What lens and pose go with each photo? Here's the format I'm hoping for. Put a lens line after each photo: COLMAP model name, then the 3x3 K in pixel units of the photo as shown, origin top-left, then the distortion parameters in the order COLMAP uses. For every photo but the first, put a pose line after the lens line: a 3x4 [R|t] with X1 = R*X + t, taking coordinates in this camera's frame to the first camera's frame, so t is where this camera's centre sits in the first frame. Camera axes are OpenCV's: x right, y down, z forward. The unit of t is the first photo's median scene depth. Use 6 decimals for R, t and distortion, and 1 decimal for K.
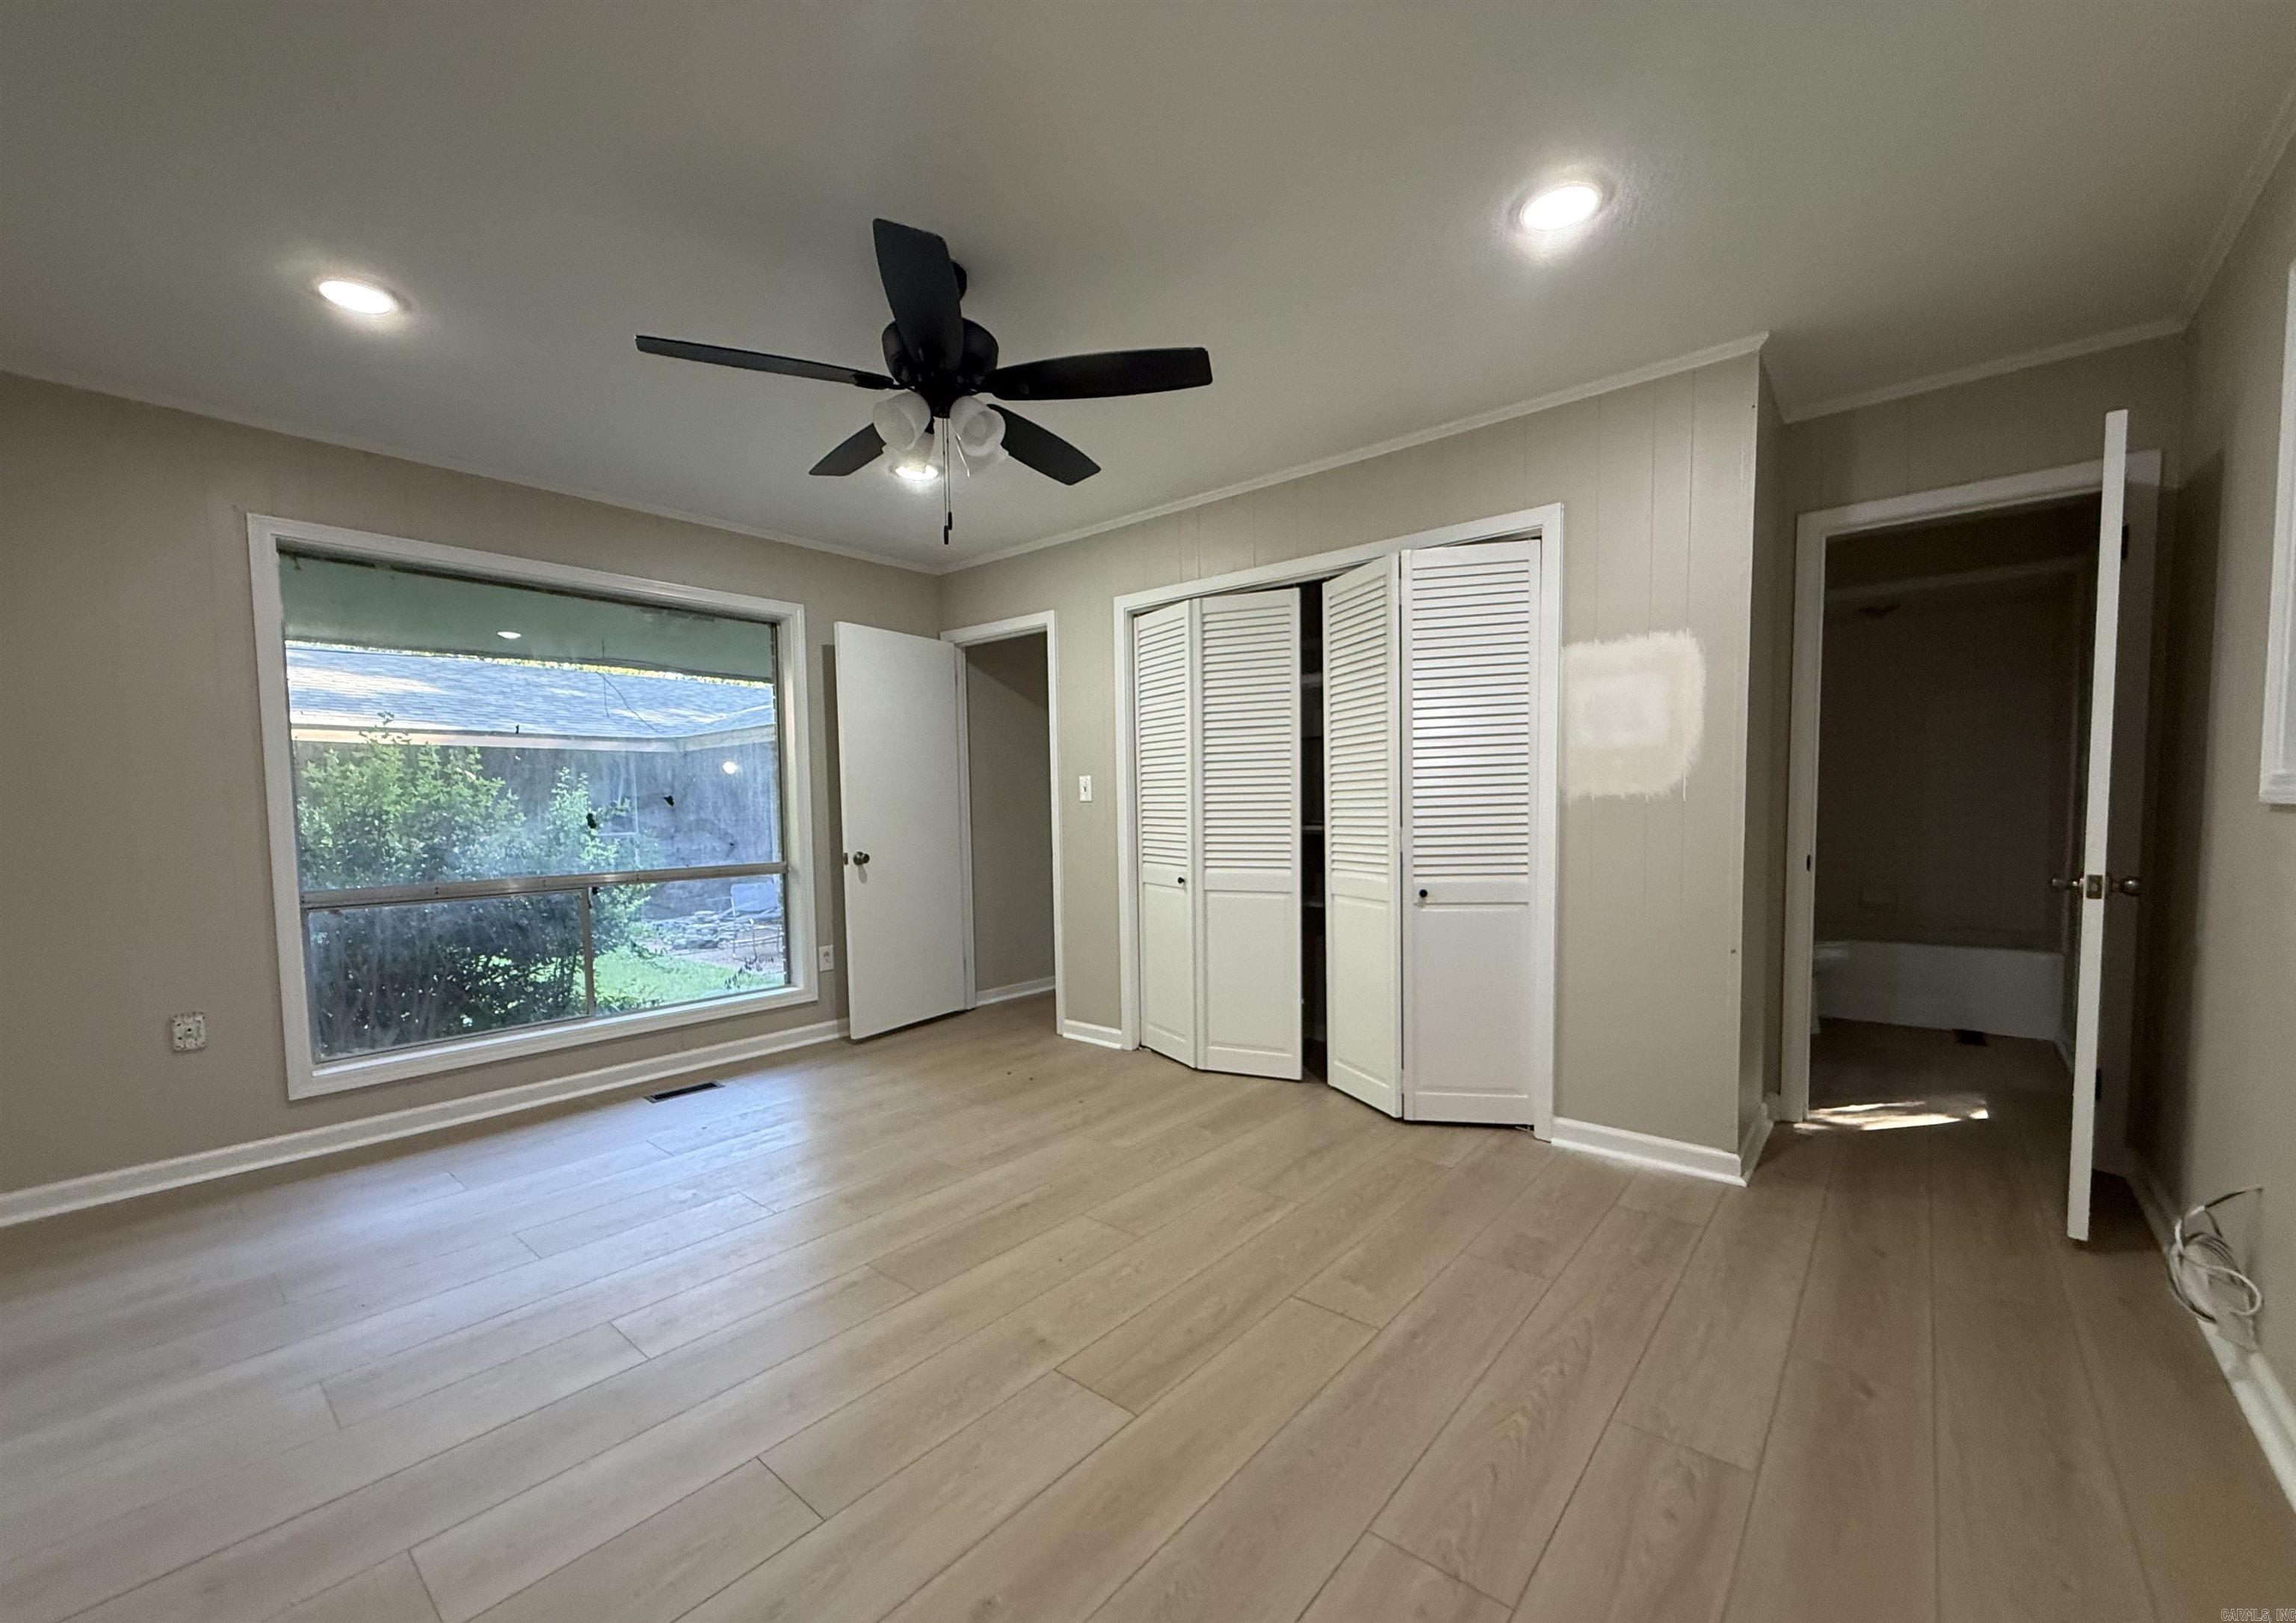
lens RADIAL K [[913.1, 0, 1141.2], [0, 913.1, 860.6], [0, 0, 1]] dist [0.000383, -0.000278]
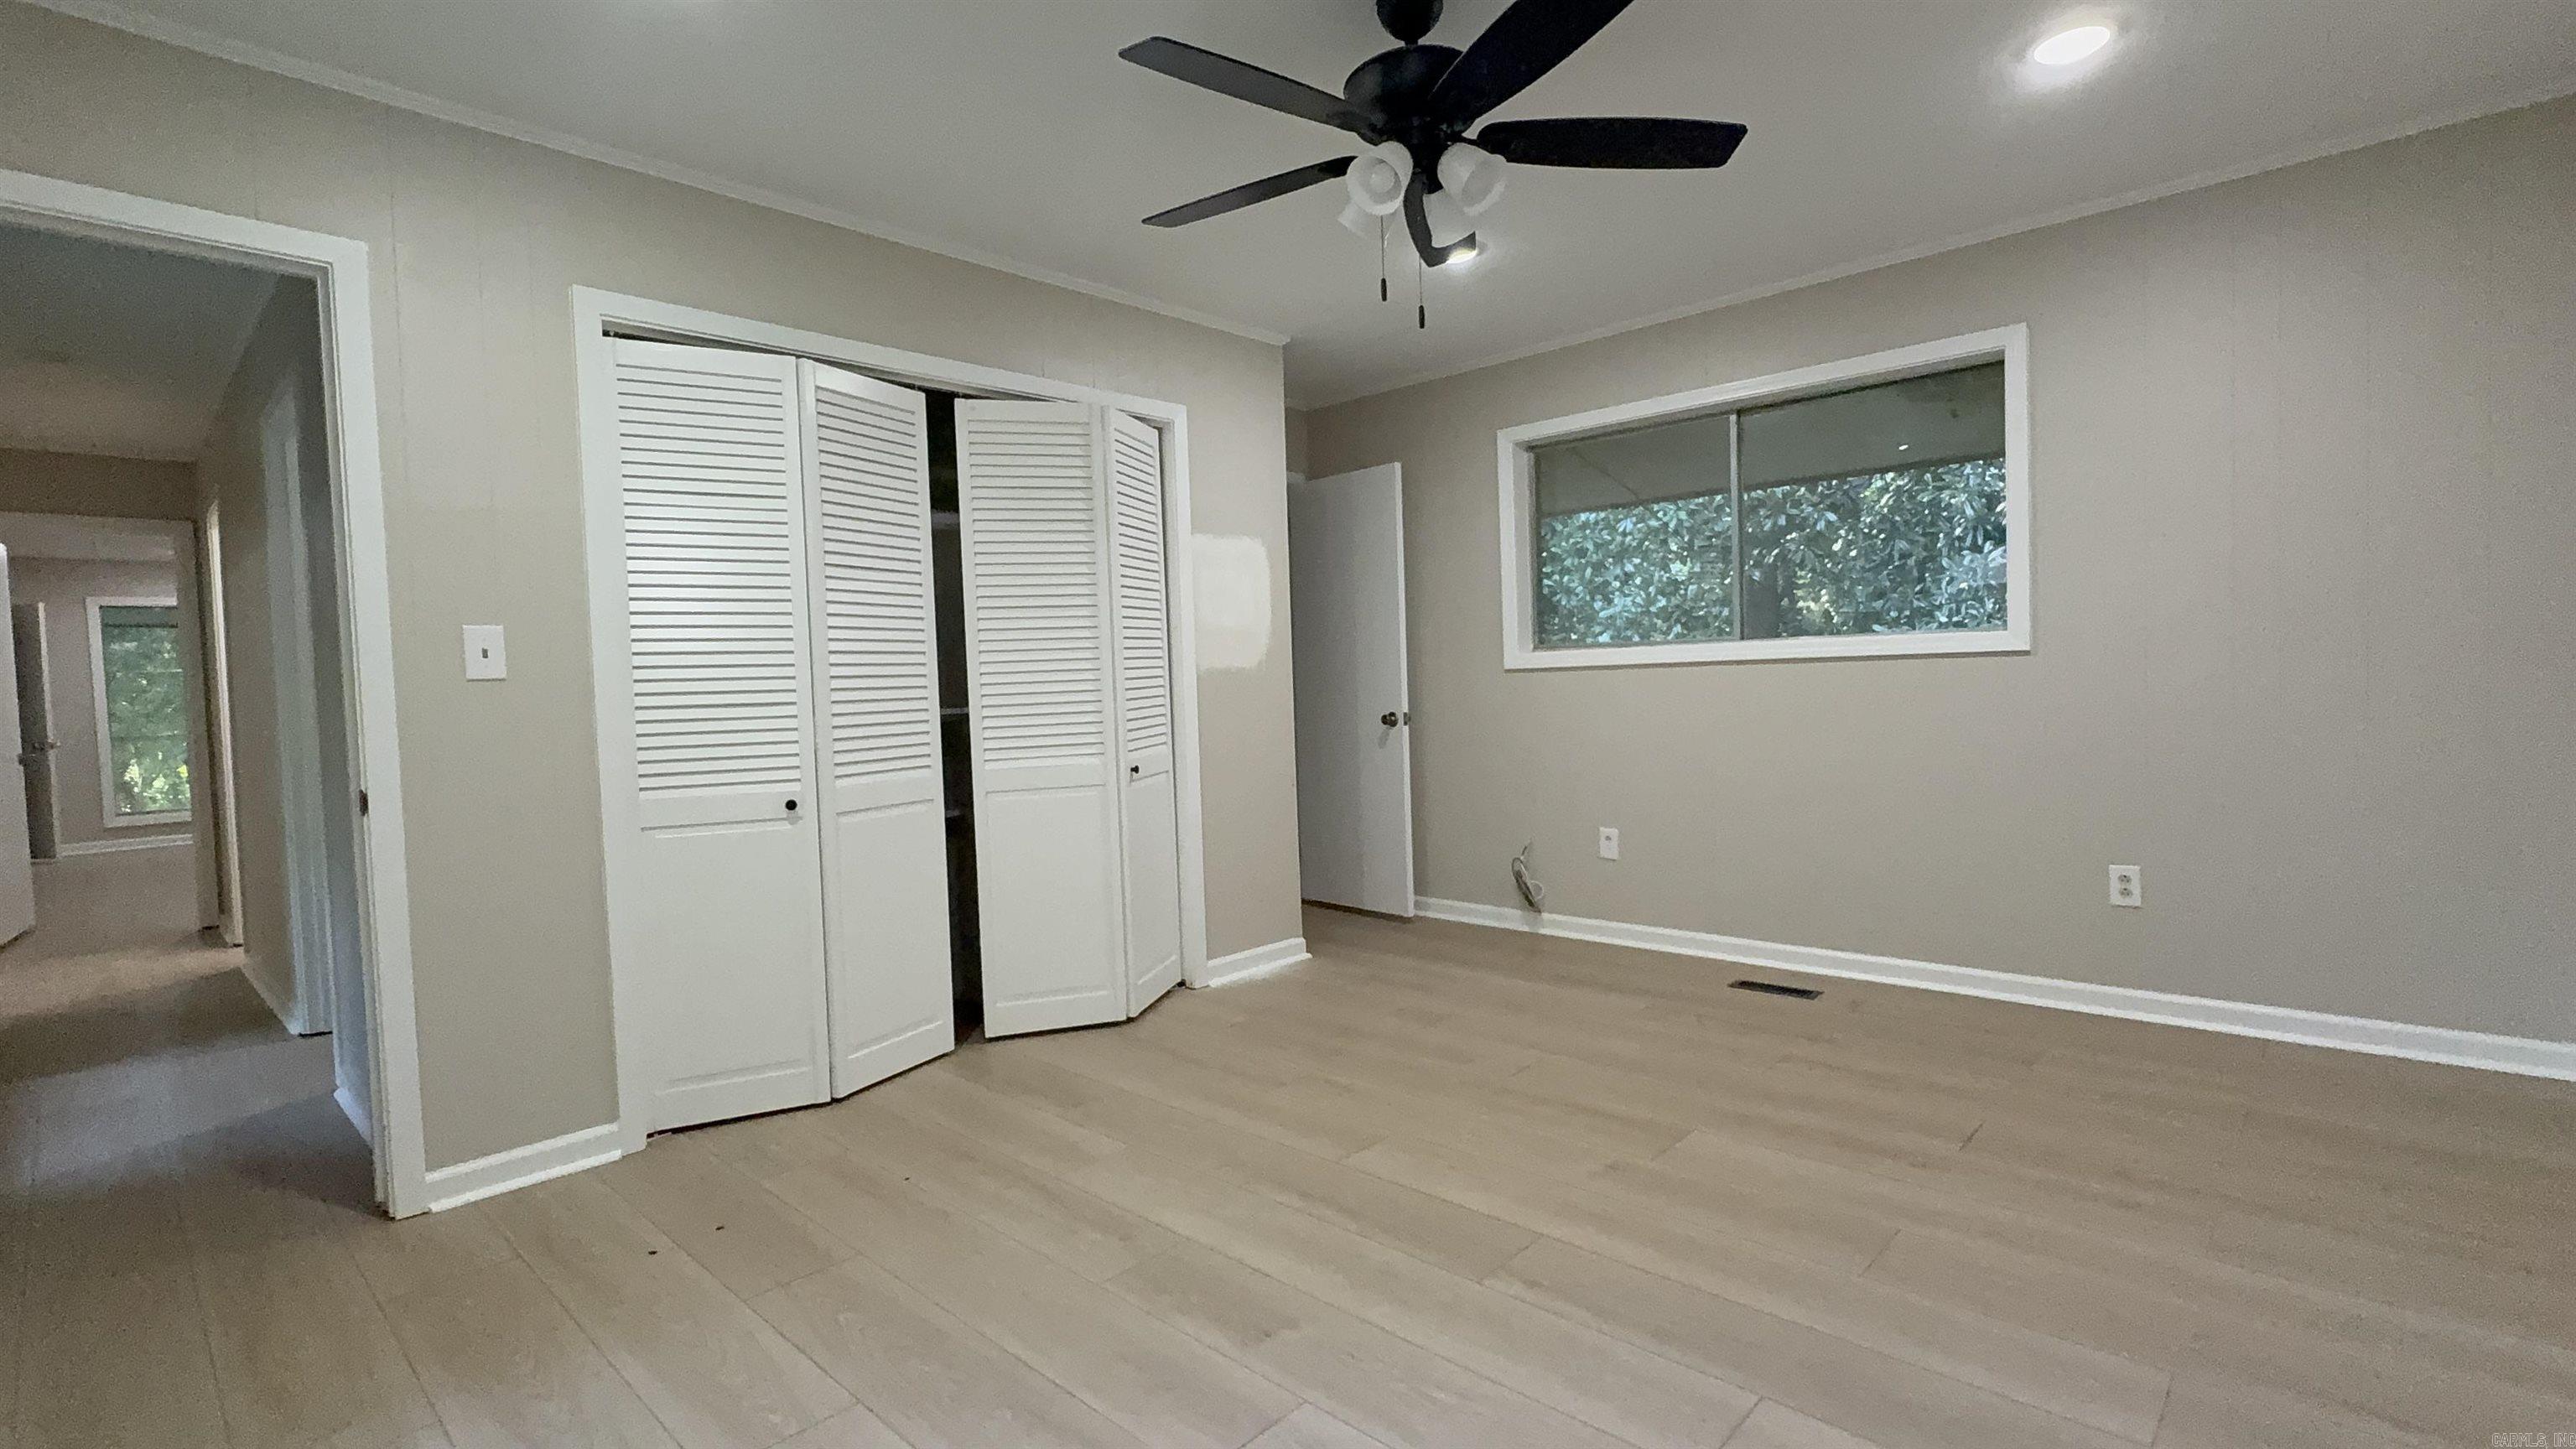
lens RADIAL K [[1145.5, 0, 1310.3], [0, 1145.5, 714.2], [0, 0, 1]] dist [0.000169, -0.000136]
pose [[0.047993, -0.022801, 0.998587, -0.761748], [0.088181, 0.995933, 0.018502, -0.024372], [-0.994948, 0.087169, 0.049809, 0.660533]]
